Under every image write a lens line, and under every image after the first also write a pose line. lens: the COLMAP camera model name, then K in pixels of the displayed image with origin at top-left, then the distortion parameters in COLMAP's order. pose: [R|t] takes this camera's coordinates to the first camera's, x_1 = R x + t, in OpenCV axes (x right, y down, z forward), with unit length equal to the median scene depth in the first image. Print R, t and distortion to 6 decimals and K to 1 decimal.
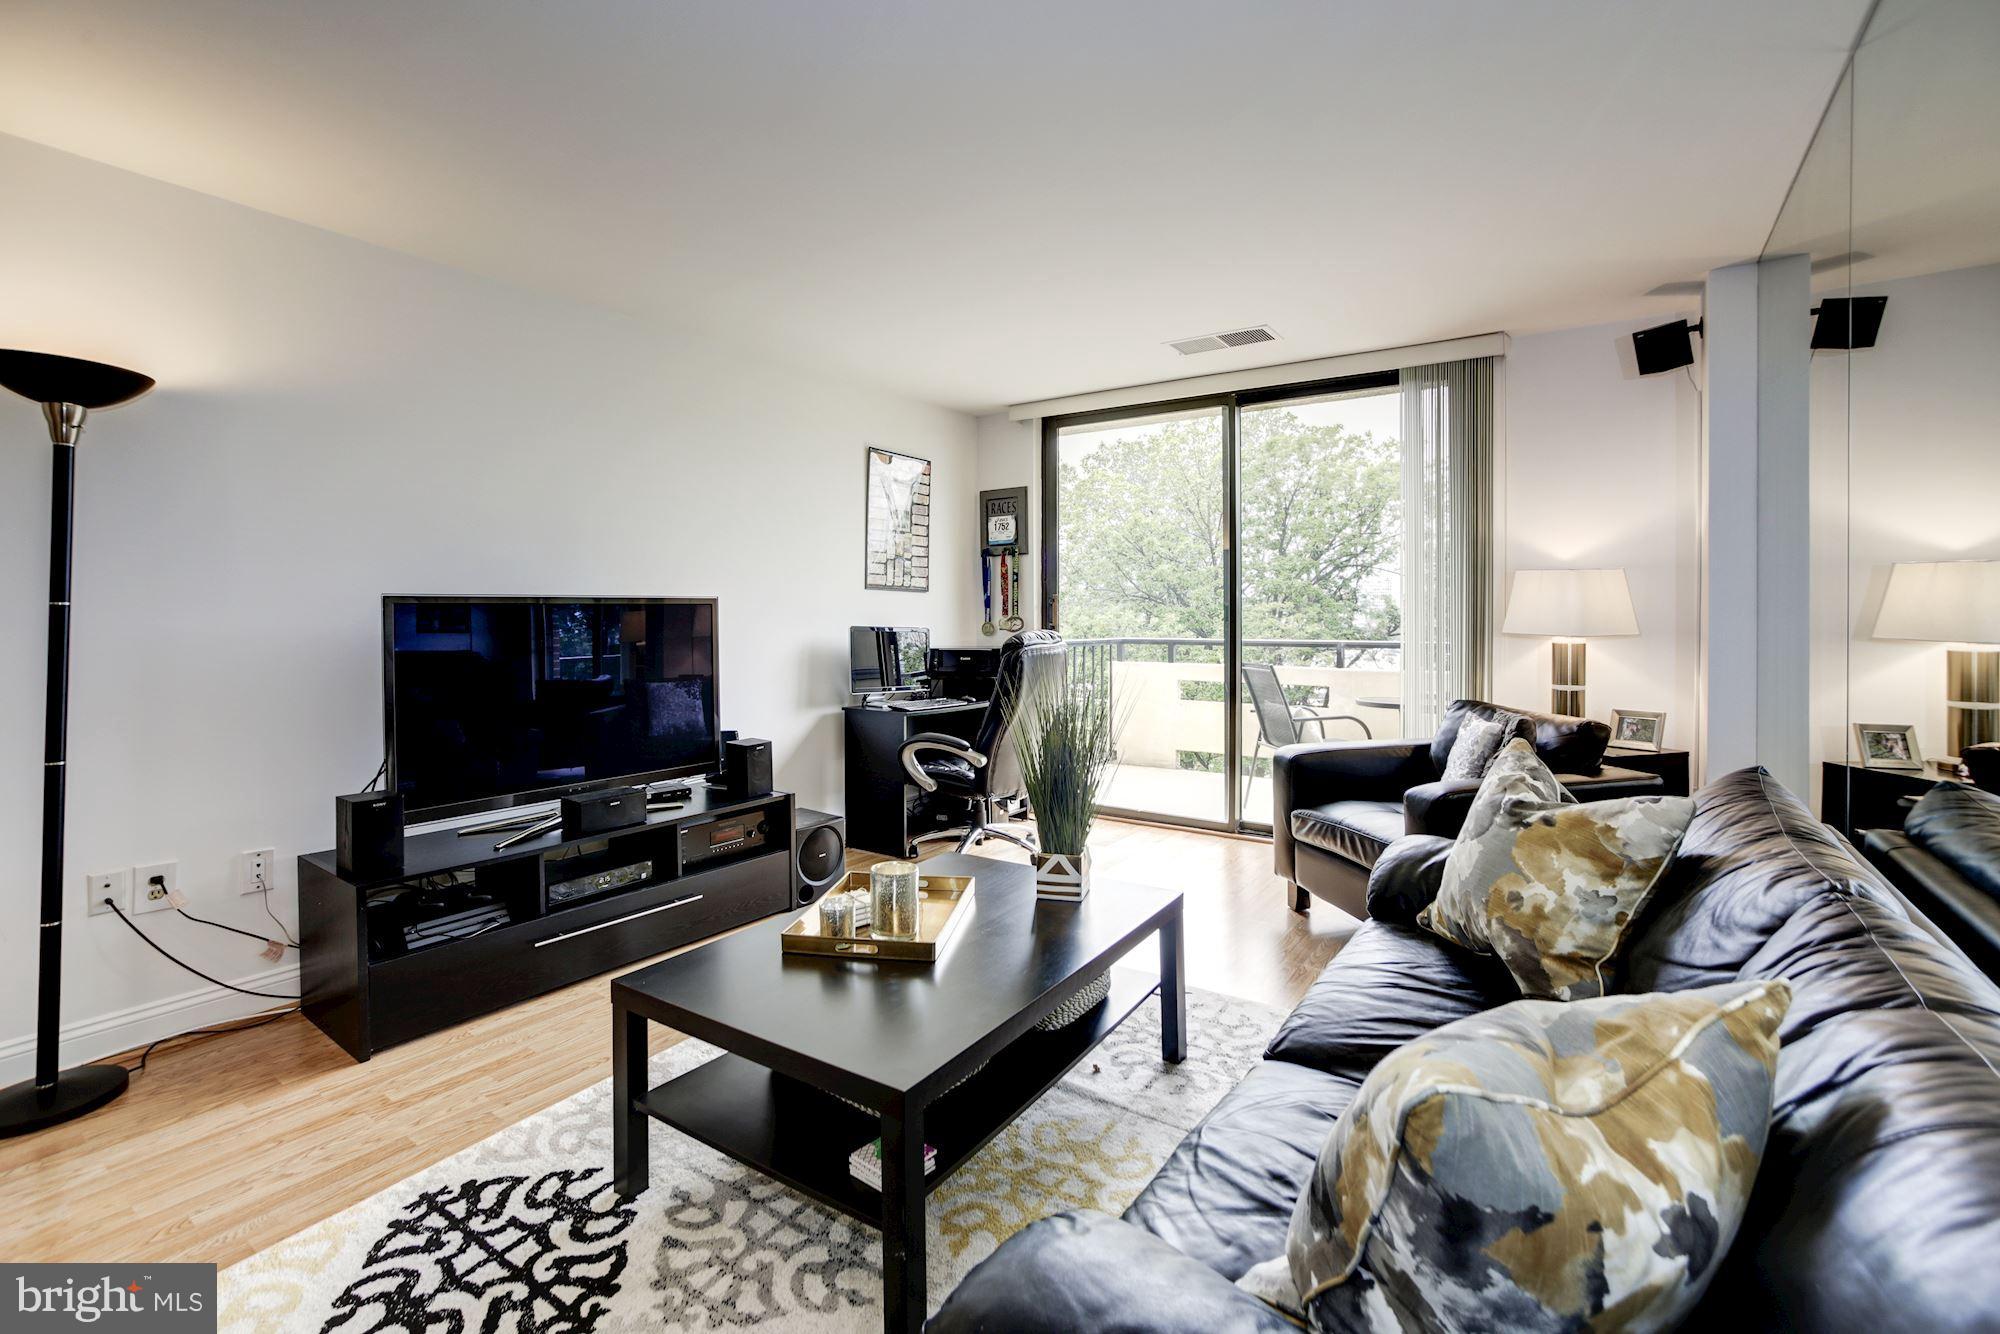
lens RADIAL K [[878.3, 0, 1016.7], [0, 878.3, 623.7], [0, 0, 1]] dist [-0.020228, 0.009917]
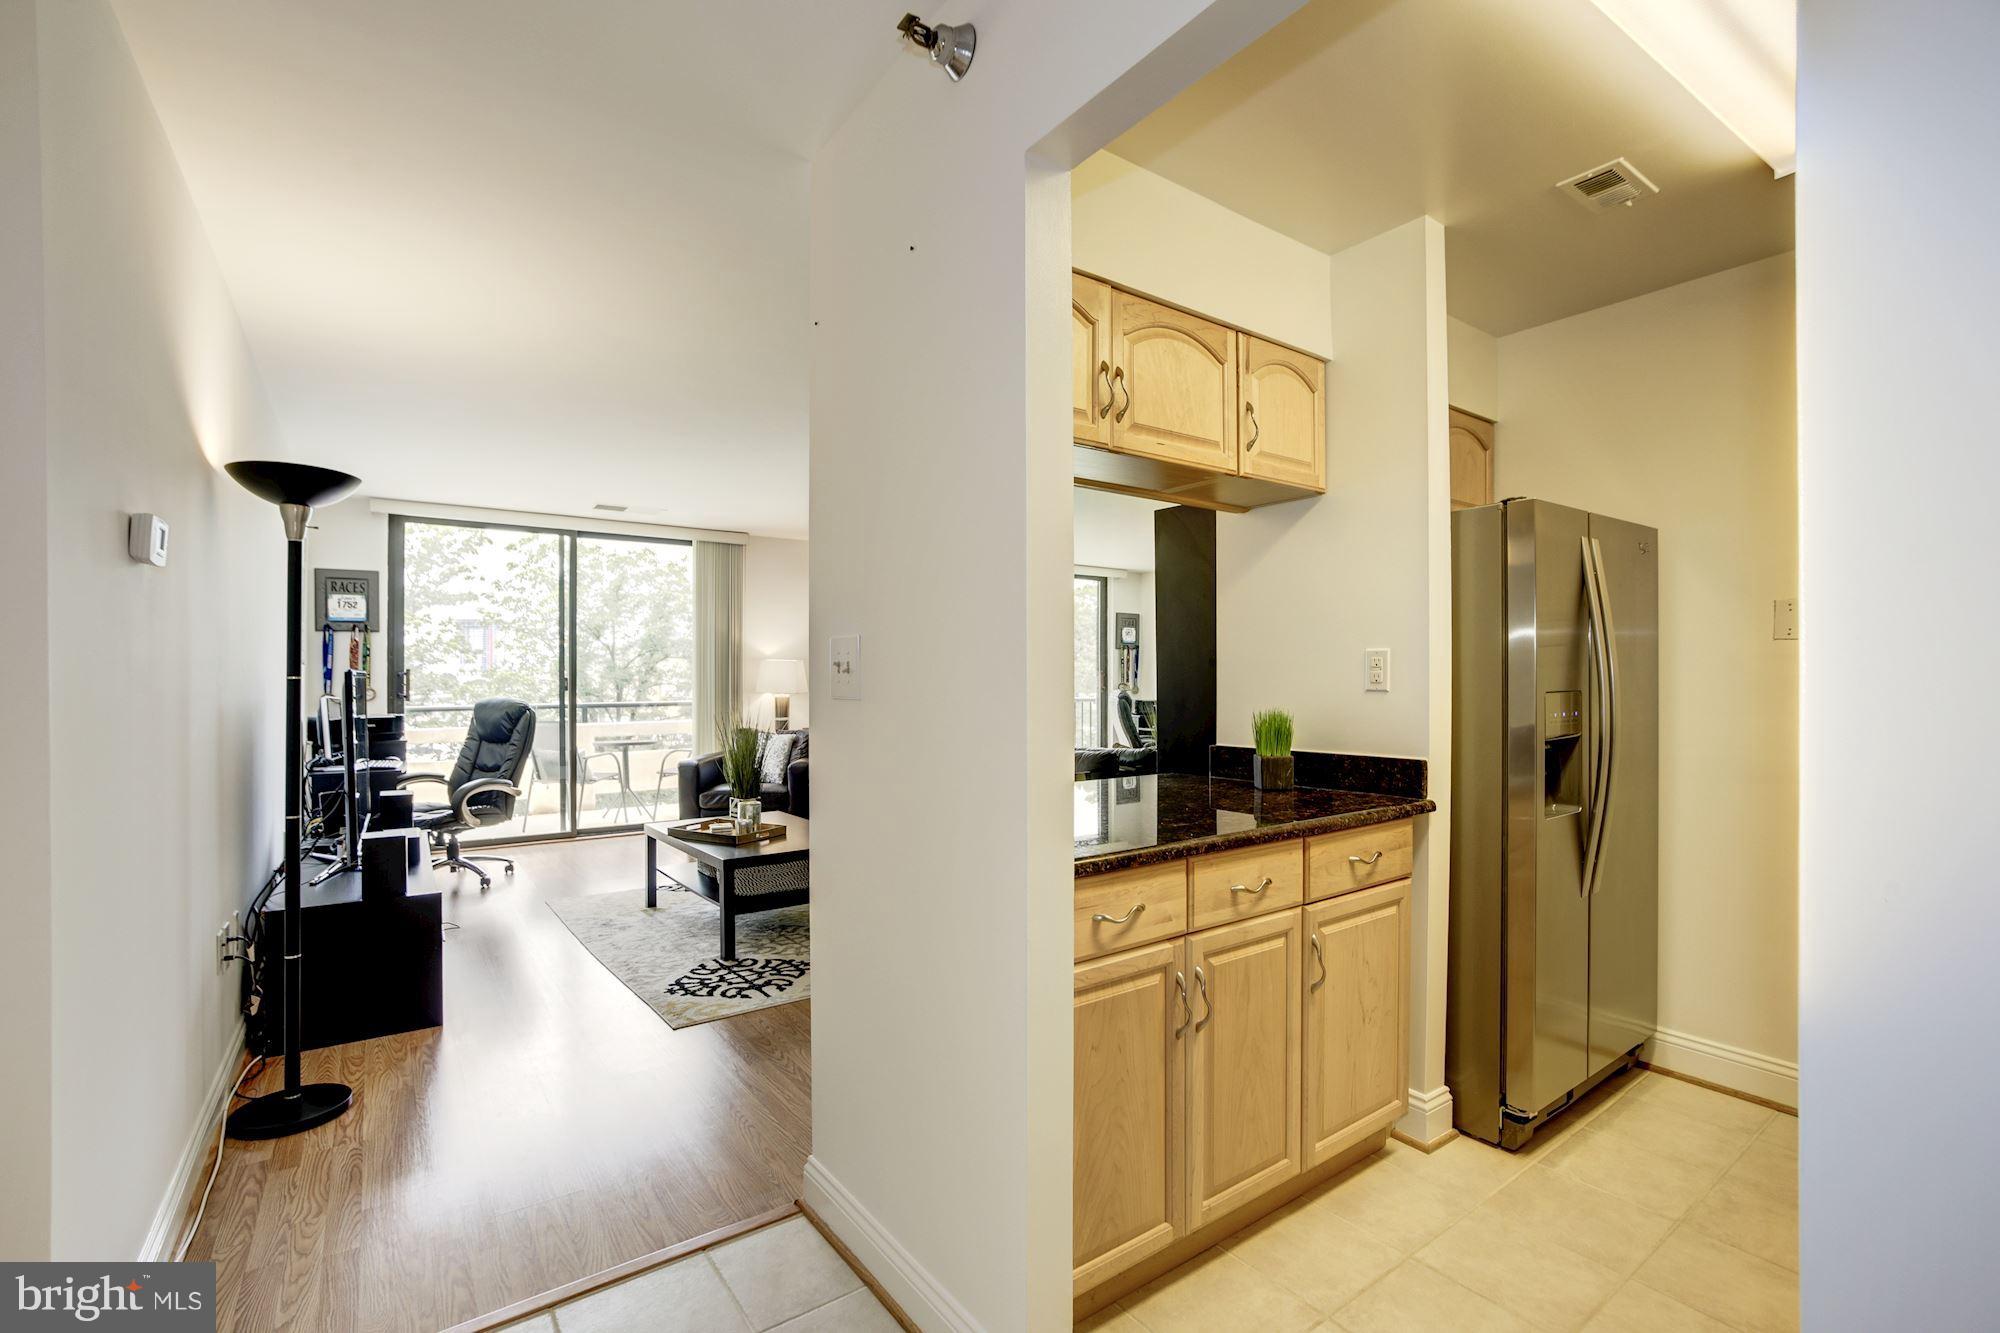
lens RADIAL K [[878.3, 0, 1007.4], [0, 878.3, 691.0], [0, 0, 1]] dist [-0.020228, 0.009917]
pose [[0.321676, -0.013312, 0.946756, -1.143466], [0.016293, 0.999831, 0.008523, -0.000134], [-0.946710, 0.012684, 0.321839, -0.164262]]
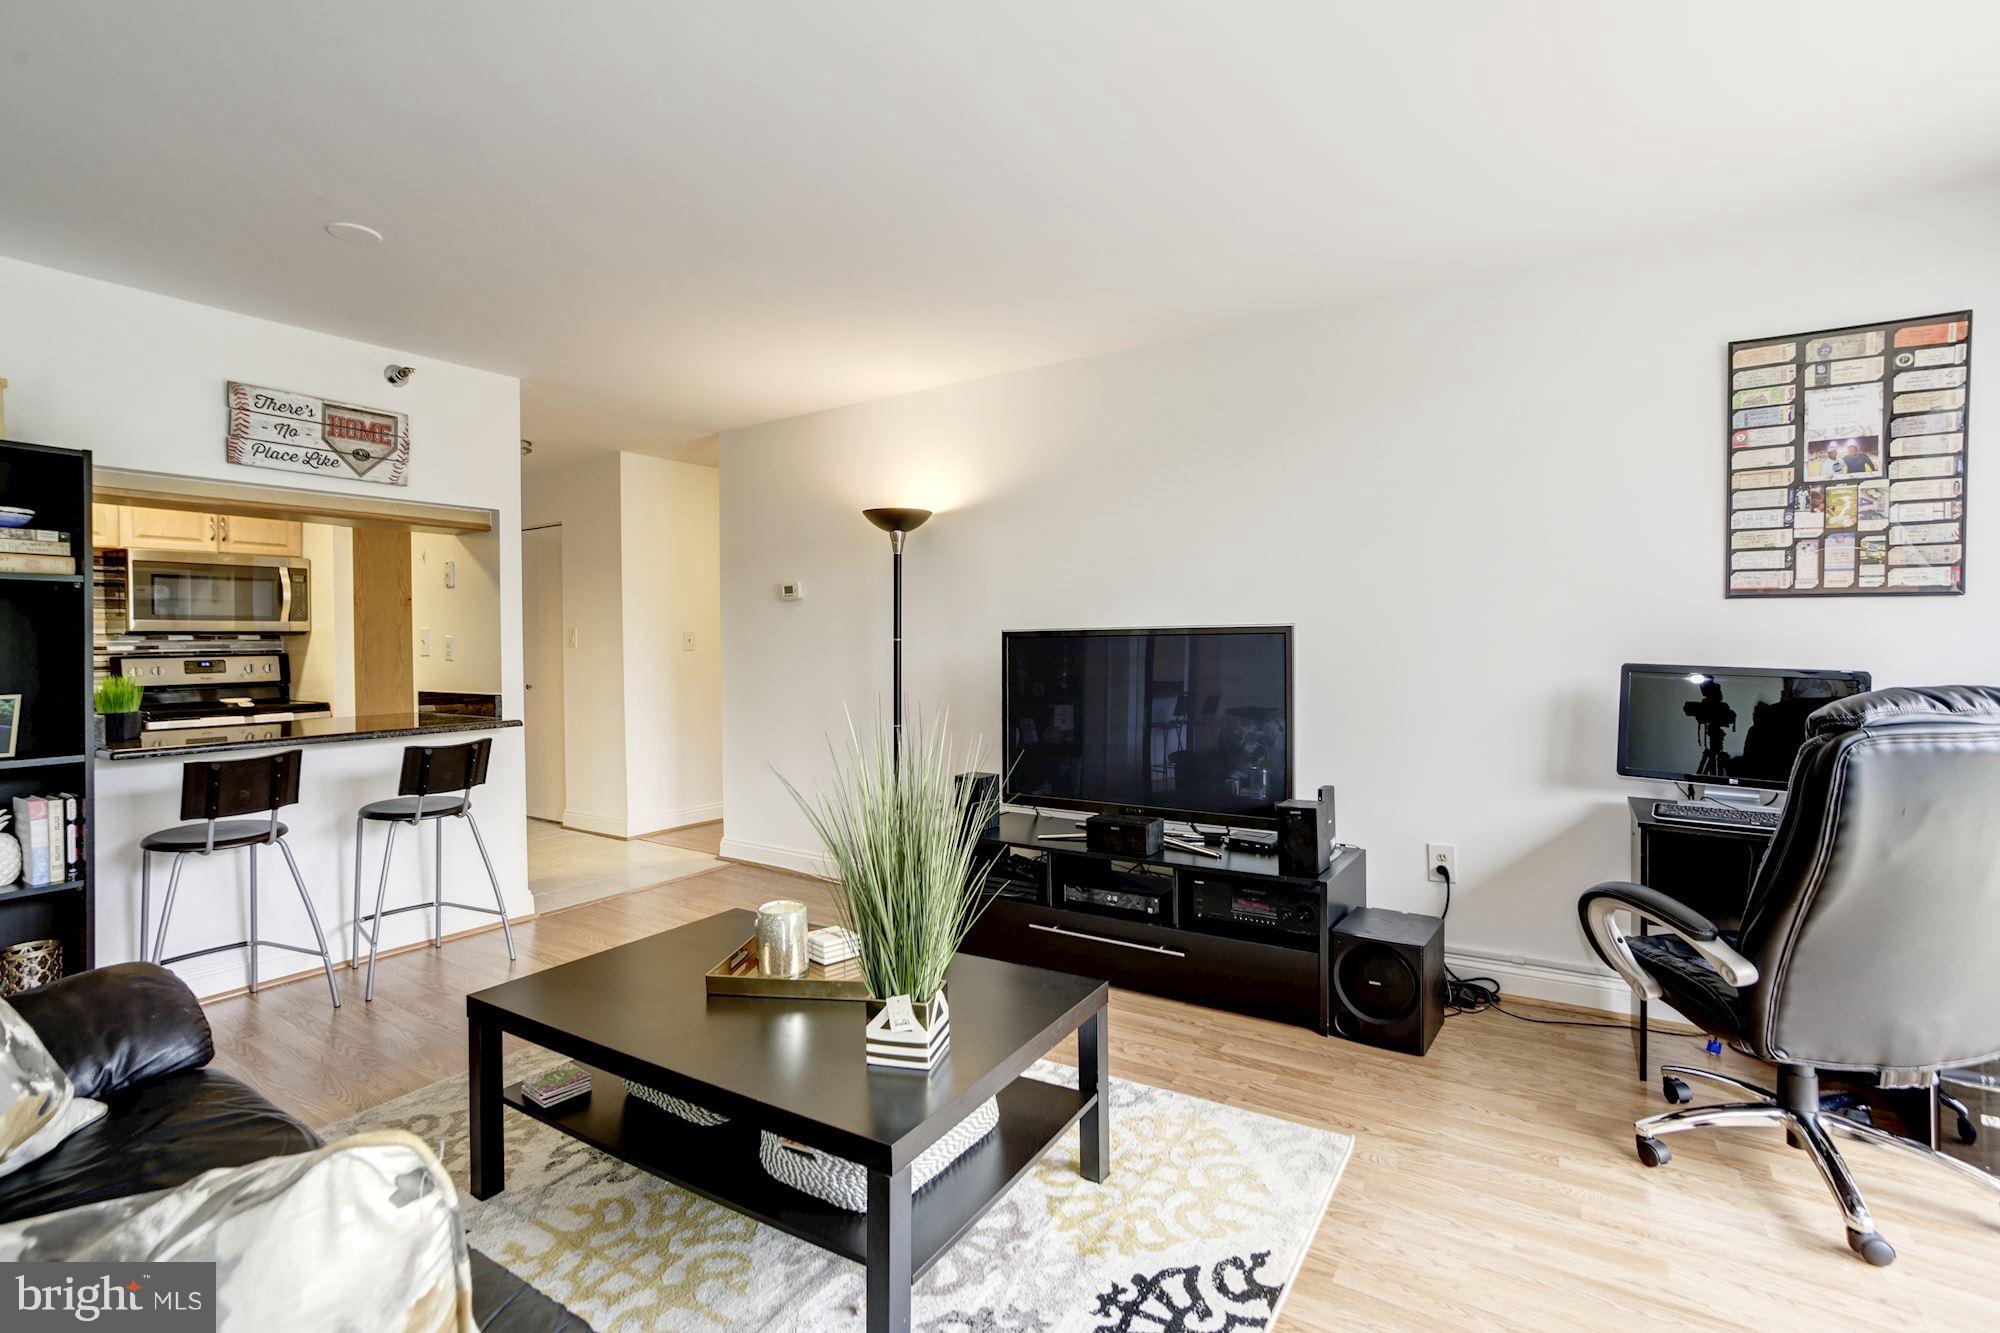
lens RADIAL K [[912.8, 0, 1002.9], [0, 912.8, 648.9], [0, 0, 1]] dist [-0.035152, 0.009370]
pose [[0.046114, 0.010116, -0.998885, 0.510418], [-0.005764, 0.999935, 0.009861, -0.013552], [0.998920, 0.005303, 0.046169, 0.685331]]
